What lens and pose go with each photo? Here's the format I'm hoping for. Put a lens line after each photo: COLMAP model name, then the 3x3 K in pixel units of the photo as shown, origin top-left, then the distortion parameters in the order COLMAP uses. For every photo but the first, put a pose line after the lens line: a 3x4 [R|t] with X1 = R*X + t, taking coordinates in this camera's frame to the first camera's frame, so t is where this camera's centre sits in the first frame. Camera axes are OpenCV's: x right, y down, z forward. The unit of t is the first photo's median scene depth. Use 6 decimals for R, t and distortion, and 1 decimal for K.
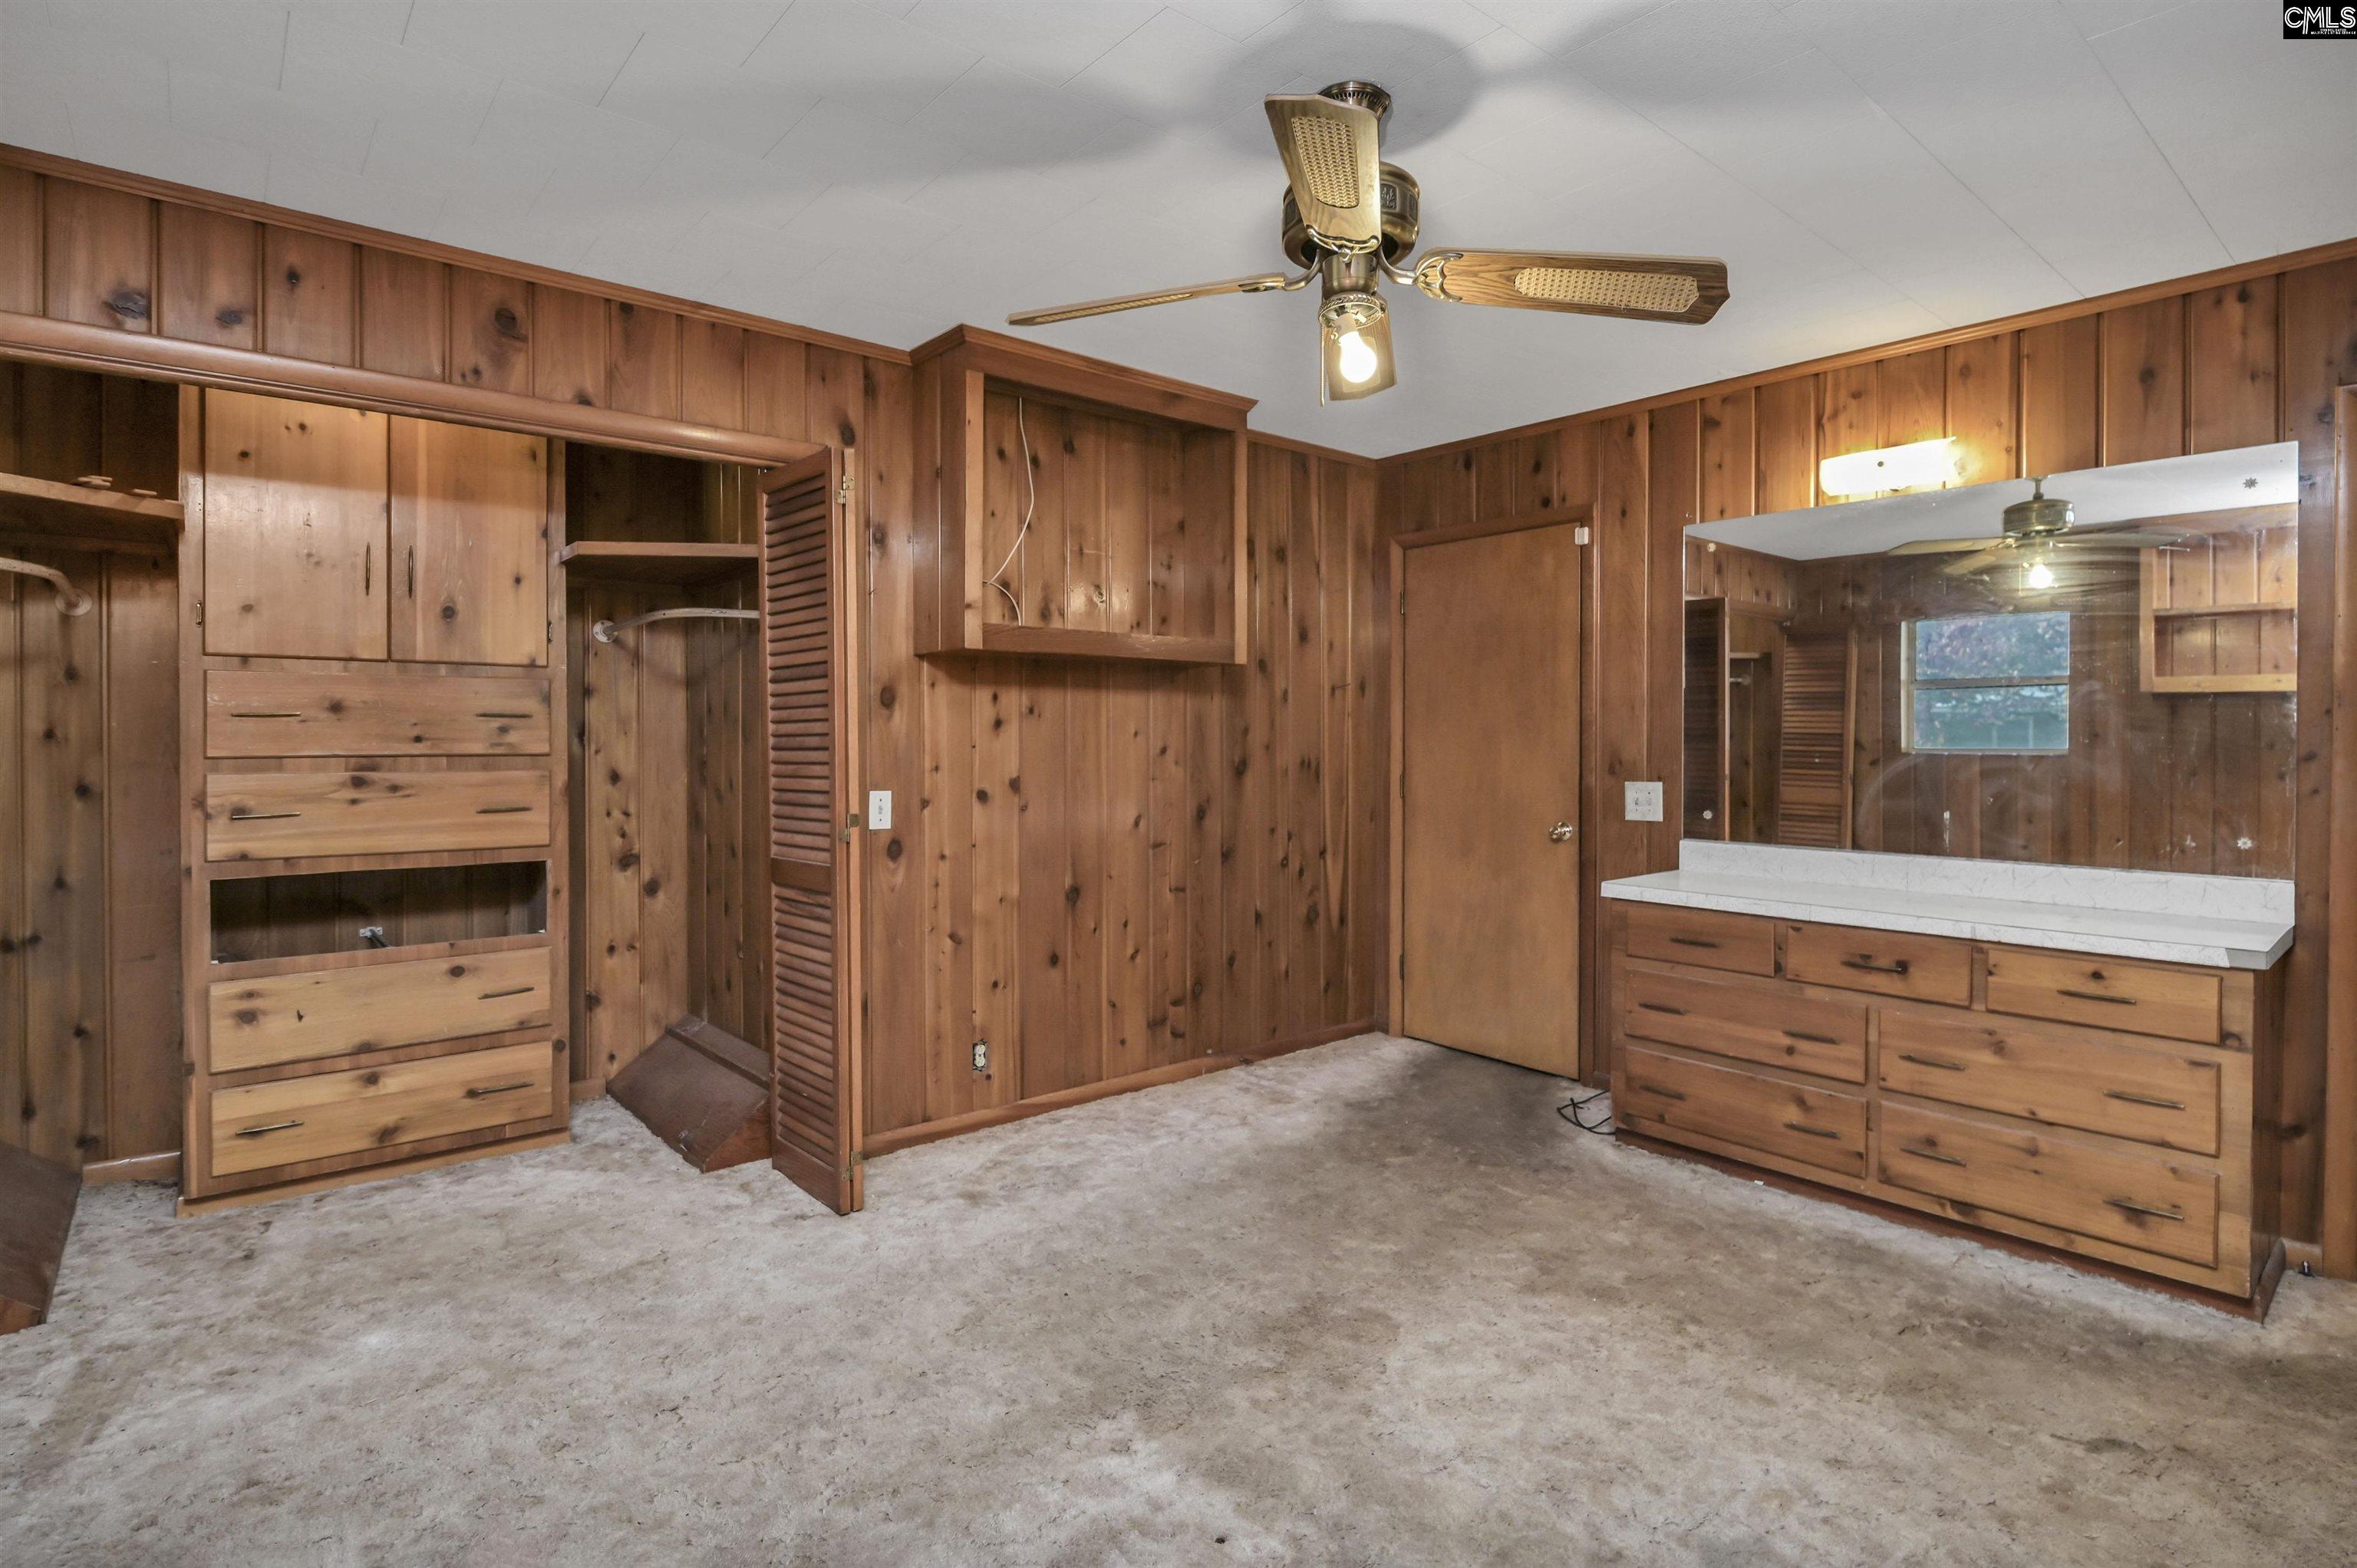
lens RADIAL K [[1201.1, 0, 1199.9], [0, 1201.1, 758.4], [0, 0, 1]] dist [0.000194, -0.002868]
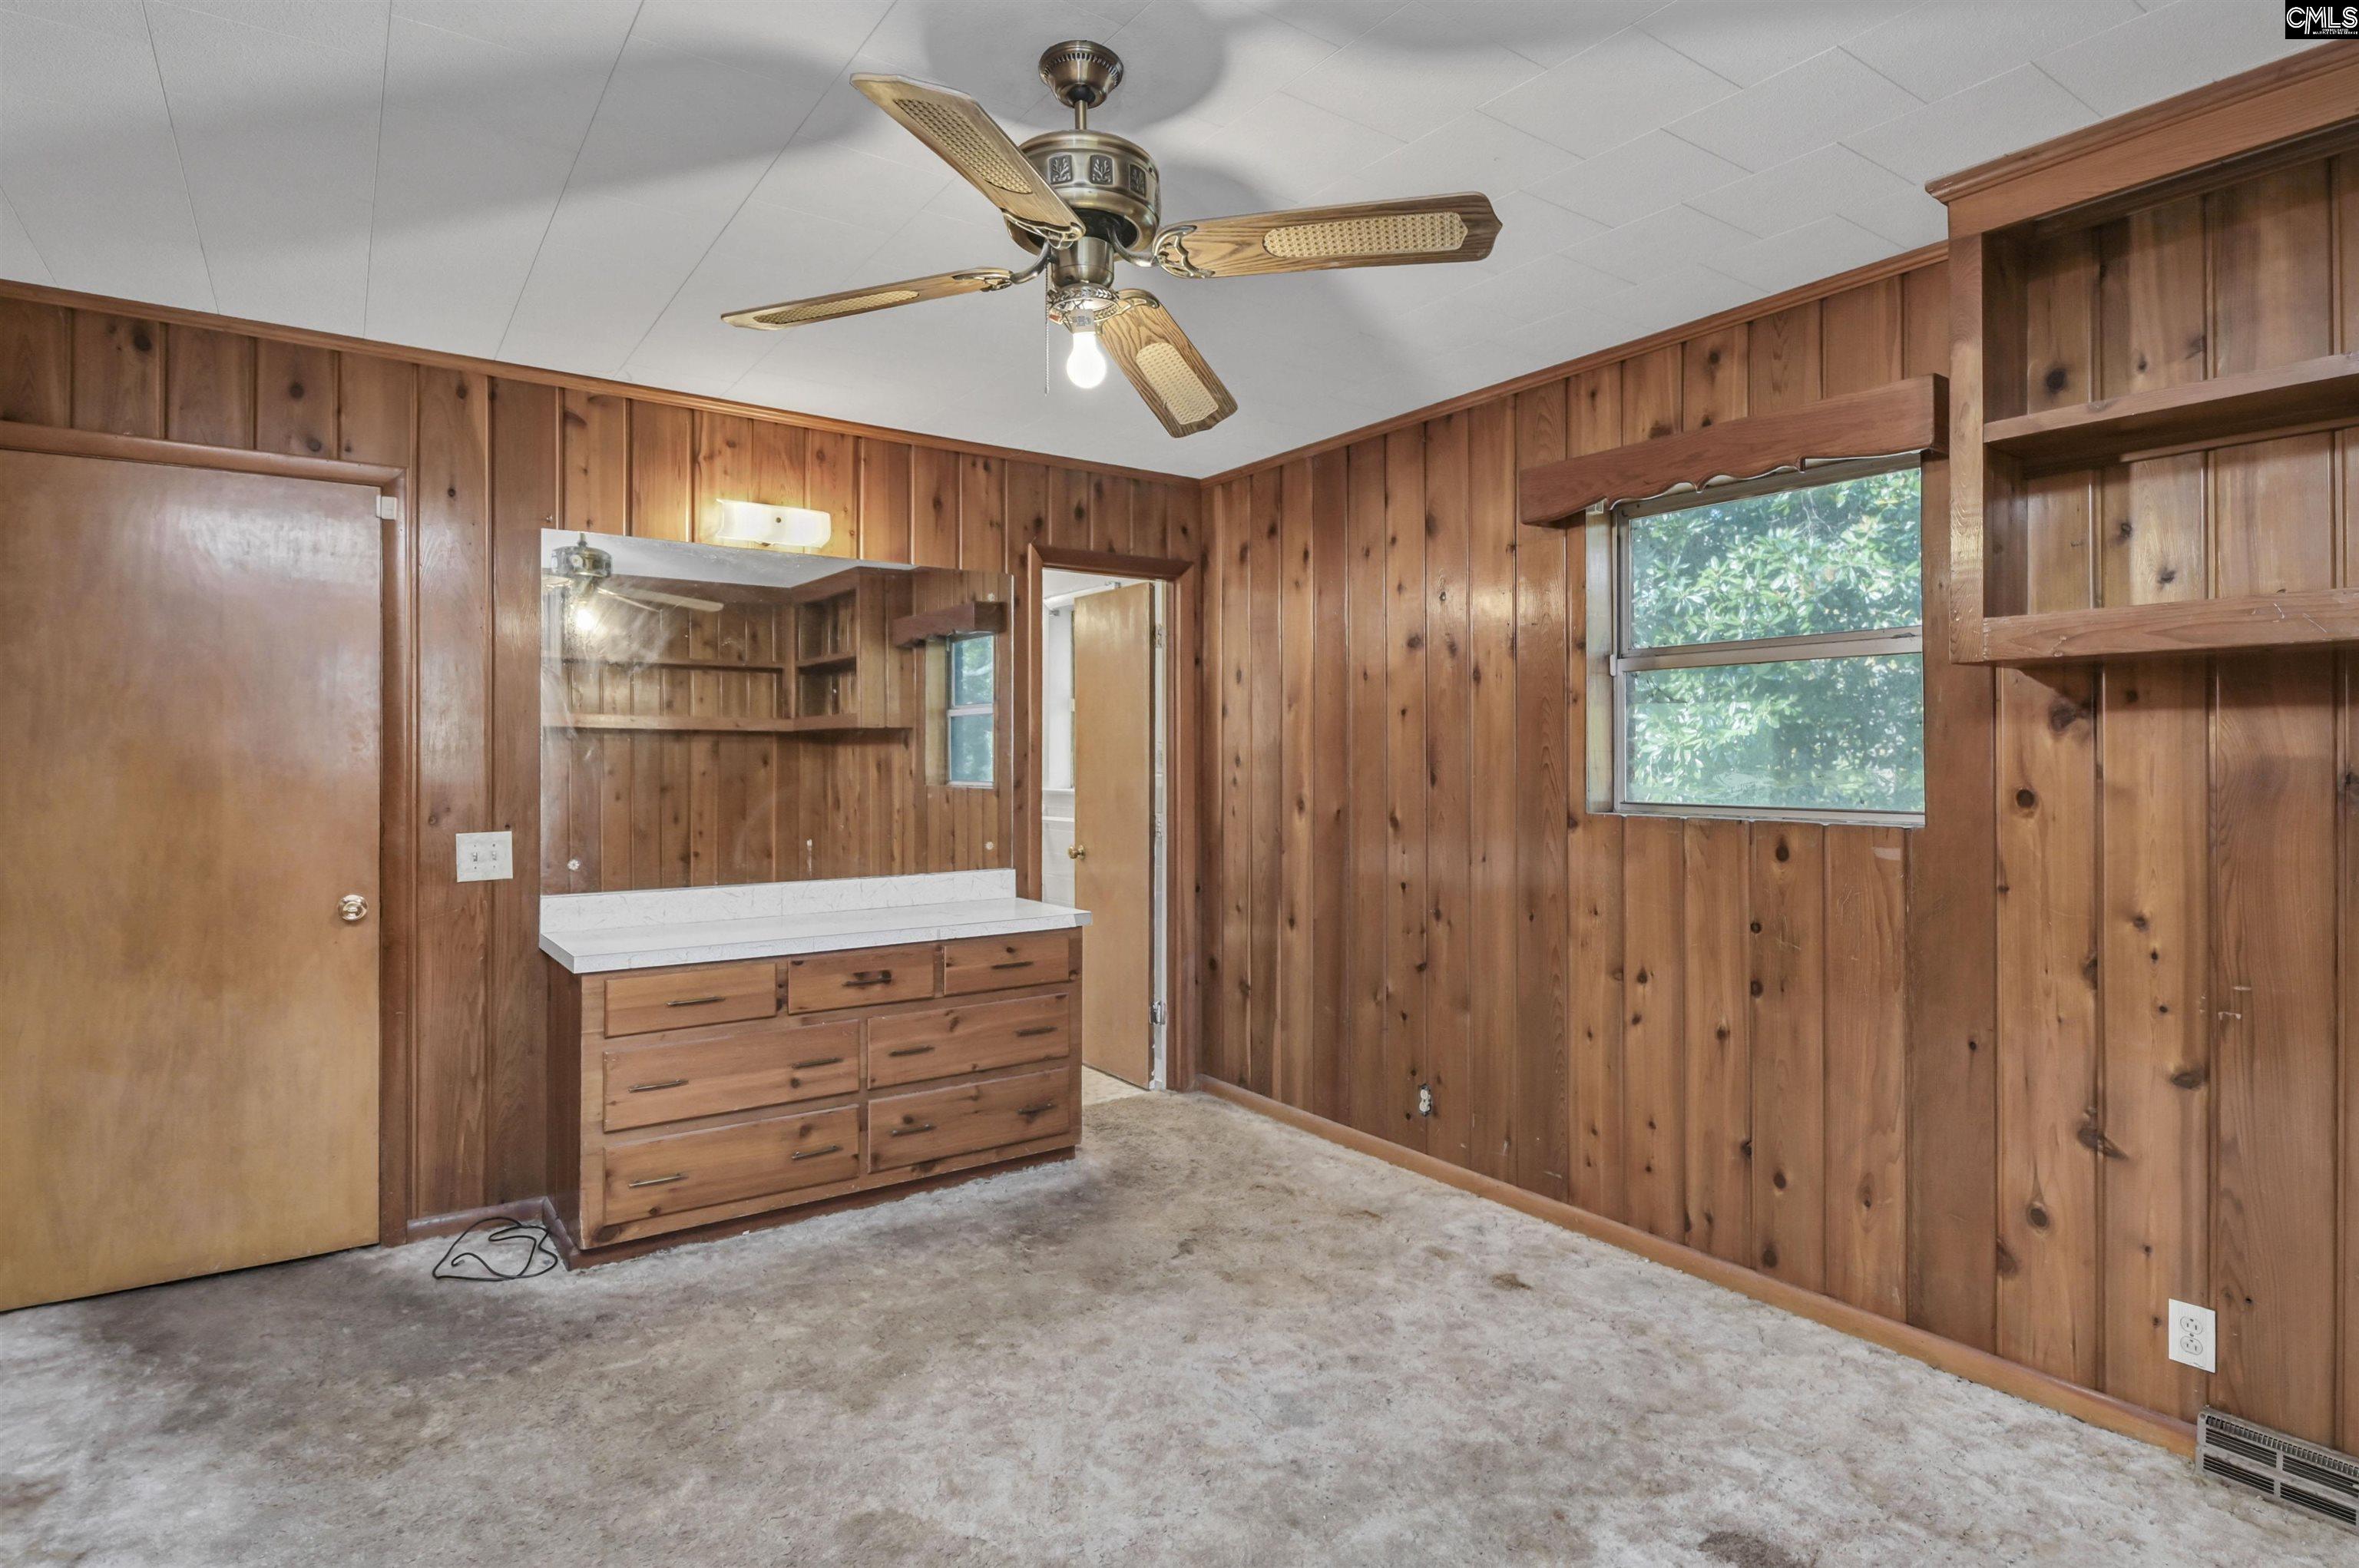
lens RADIAL K [[1202.2, 0, 1200.9], [0, 1202.2, 758.4], [0, 0, 1]] dist [0.000194, -0.002868]
pose [[0.076220, 0.000198, 0.997091, -0.528695], [0.017413, 0.999847, -0.001530, -0.026762], [-0.996939, 0.017479, 0.076205, 0.604747]]
